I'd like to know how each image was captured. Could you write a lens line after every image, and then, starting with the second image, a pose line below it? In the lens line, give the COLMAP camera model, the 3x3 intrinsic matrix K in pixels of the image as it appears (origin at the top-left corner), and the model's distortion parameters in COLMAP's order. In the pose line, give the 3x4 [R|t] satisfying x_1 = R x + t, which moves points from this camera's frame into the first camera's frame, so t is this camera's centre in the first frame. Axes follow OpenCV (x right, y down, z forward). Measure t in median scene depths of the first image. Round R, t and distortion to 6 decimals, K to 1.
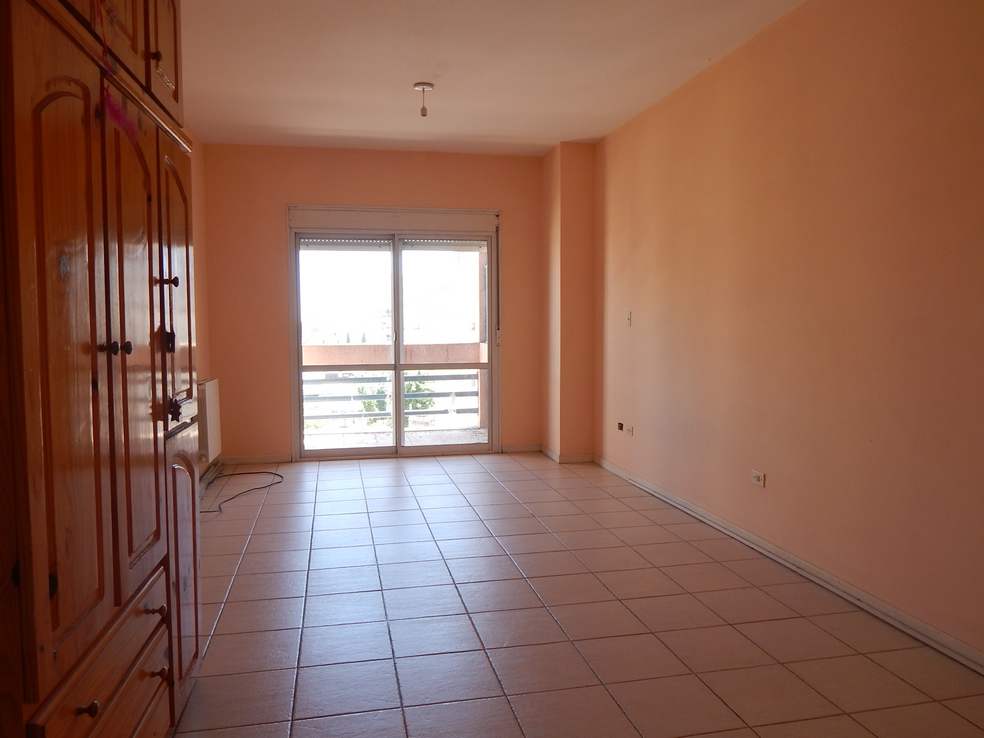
lens RADIAL K [[708.8, 0, 493.6], [0, 708.8, 366.4], [0, 0, 1]] dist [-0.016377, -0.003254]
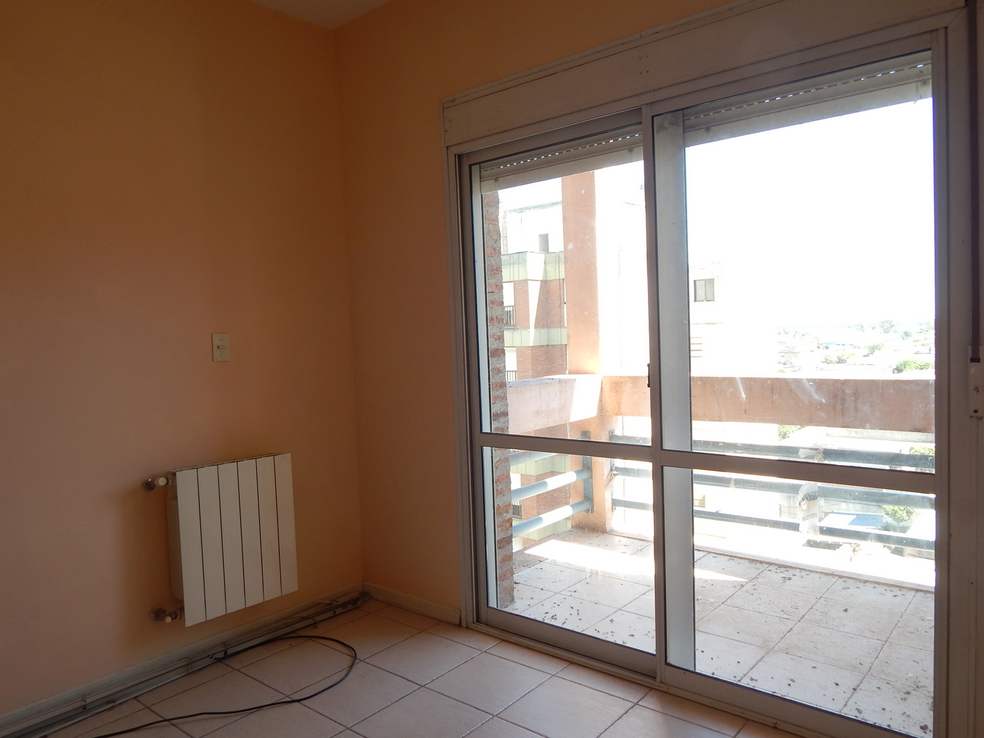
lens RADIAL K [[708.8, 0, 493.6], [0, 708.8, 366.4], [0, 0, 1]] dist [-0.016377, -0.003254]
pose [[0.617624, 0.022183, -0.786161, 0.110134], [-0.002351, 0.999650, 0.026360, -0.058089], [0.786470, -0.014432, 0.617459, 0.703260]]
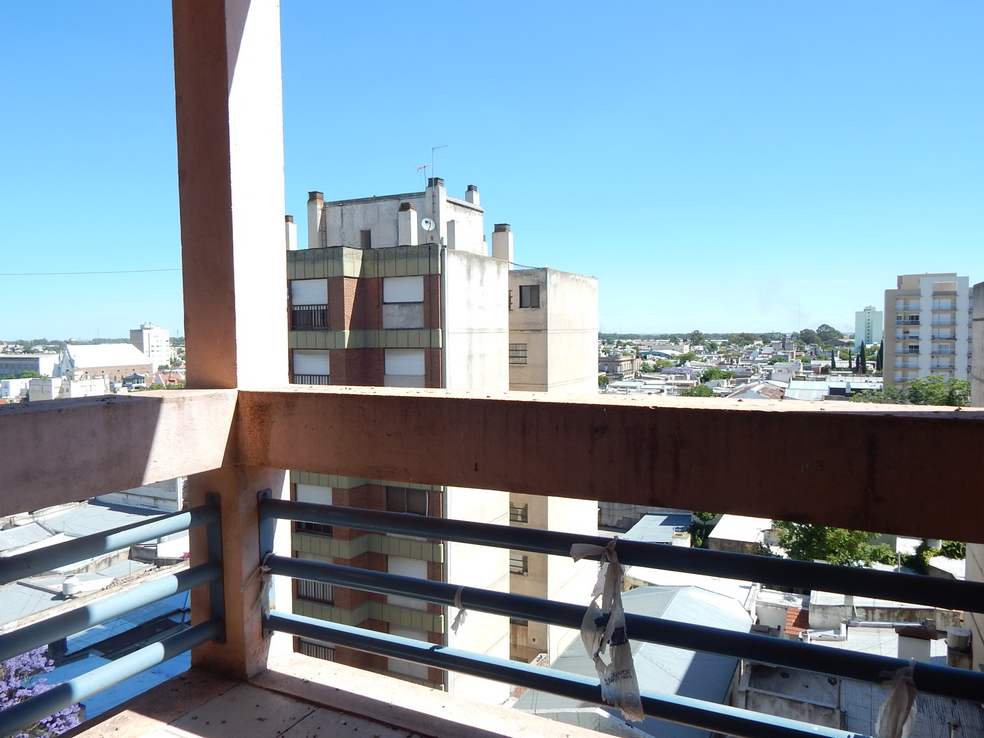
lens RADIAL K [[708.8, 0, 493.6], [0, 708.8, 366.4], [0, 0, 1]] dist [-0.016377, -0.003254]
pose [[0.780909, 0.028410, -0.623998, 0.025391], [-0.023129, 0.999595, 0.016565, -0.055392], [0.624216, 0.001497, 0.781250, 0.883361]]
